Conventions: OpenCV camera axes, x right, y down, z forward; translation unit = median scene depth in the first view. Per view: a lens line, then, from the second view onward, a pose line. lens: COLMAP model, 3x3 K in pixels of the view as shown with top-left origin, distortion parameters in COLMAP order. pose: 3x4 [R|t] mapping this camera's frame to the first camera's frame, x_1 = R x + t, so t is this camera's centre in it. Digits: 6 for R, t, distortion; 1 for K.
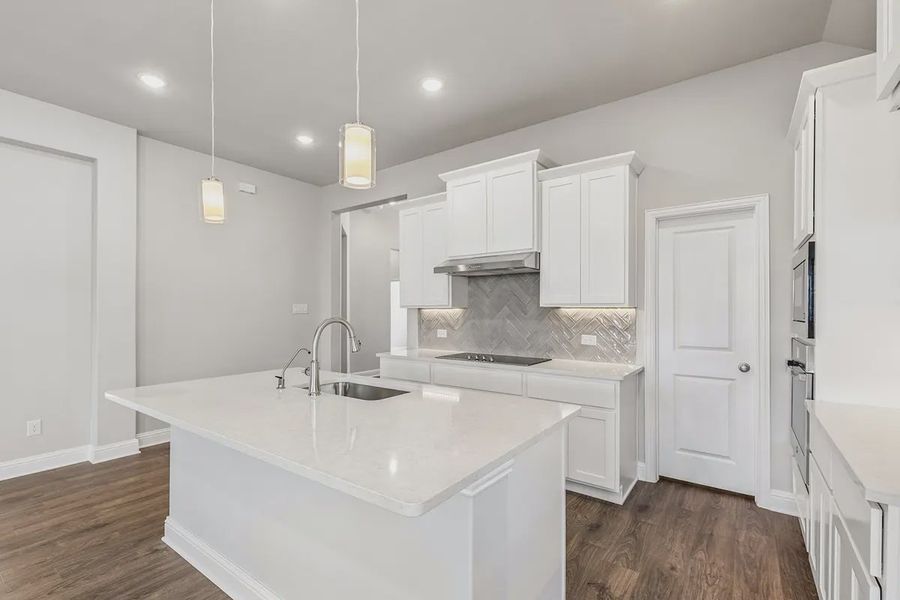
lens RADIAL K [[407.0, 0, 444.7], [0, 407.0, 310.4], [0, 0, 1]] dist [0.008411, -0.002615]
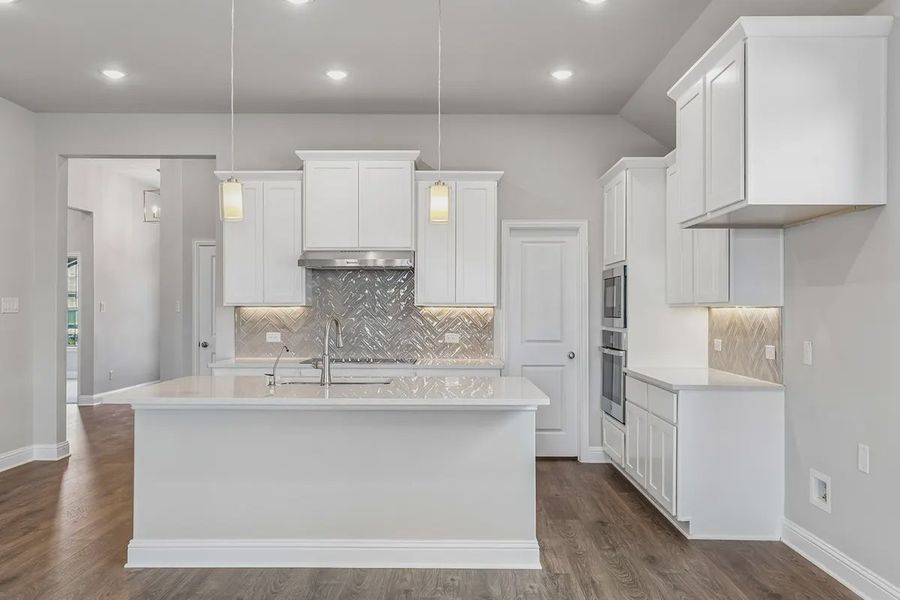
lens RADIAL K [[720.3, 0, 451.6], [0, 720.3, 301.2], [0, 0, 1]] dist [0.008031, -0.000916]
pose [[0.806311, 0.009125, 0.591422, -0.748972], [-0.002298, 0.999922, -0.012296, 0.002403], [-0.591488, 0.008555, 0.806269, -0.485258]]
